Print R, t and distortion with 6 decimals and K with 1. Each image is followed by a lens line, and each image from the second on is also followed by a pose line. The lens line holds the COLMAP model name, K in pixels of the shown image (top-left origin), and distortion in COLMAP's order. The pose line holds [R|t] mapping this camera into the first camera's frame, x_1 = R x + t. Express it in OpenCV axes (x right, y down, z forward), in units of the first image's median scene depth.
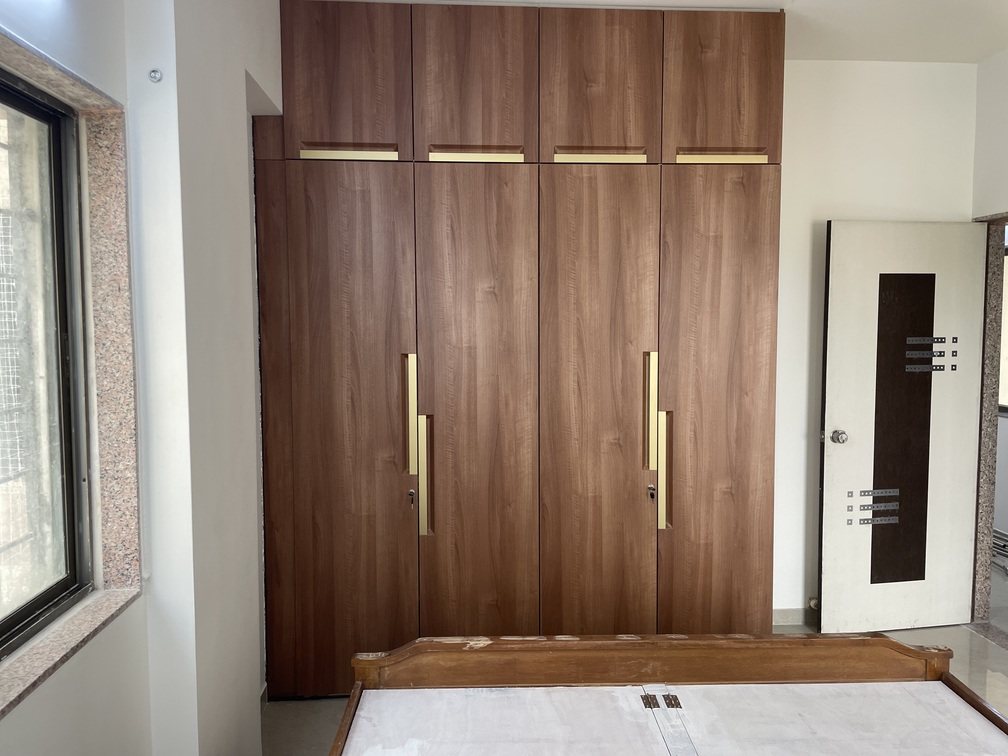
lens RADIAL K [[753.9, 0, 508.2], [0, 753.9, 380.1], [0, 0, 1]] dist [0.067927, -0.085939]
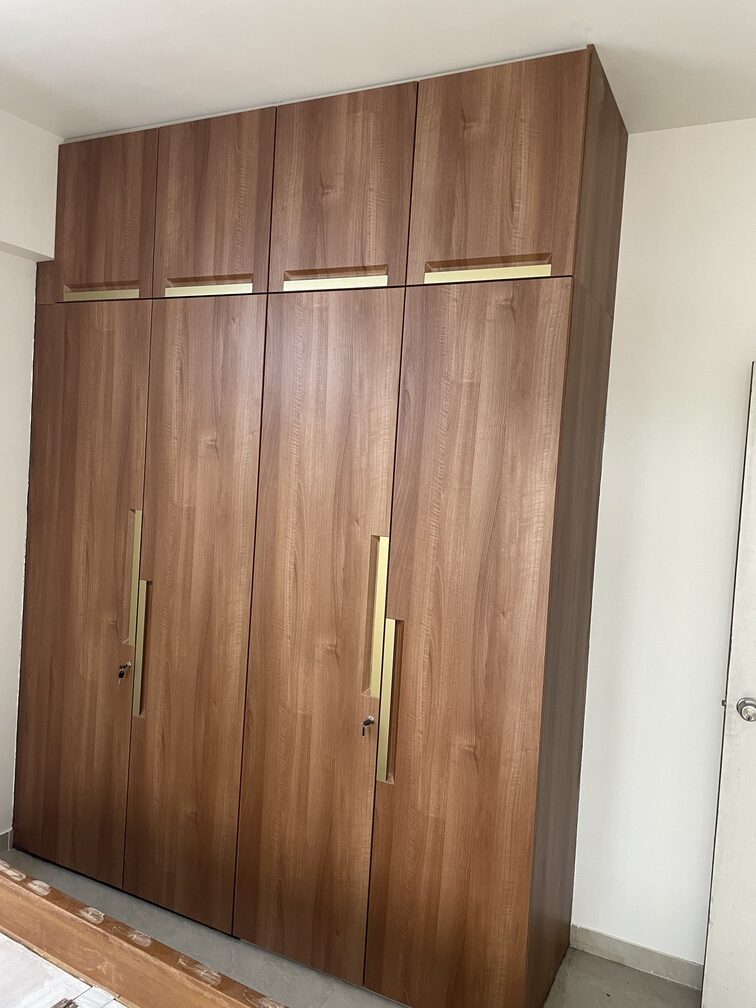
lens RADIAL K [[753.9, 0, 380.1], [0, 753.9, 501.8], [0, 0, 1]] dist [0.067927, -0.085939]
pose [[0.857754, 0.083232, -0.507278, 0.570312], [-0.108637, 0.993867, -0.020624, -0.056966], [0.502451, 0.072800, 0.861536, 0.363205]]
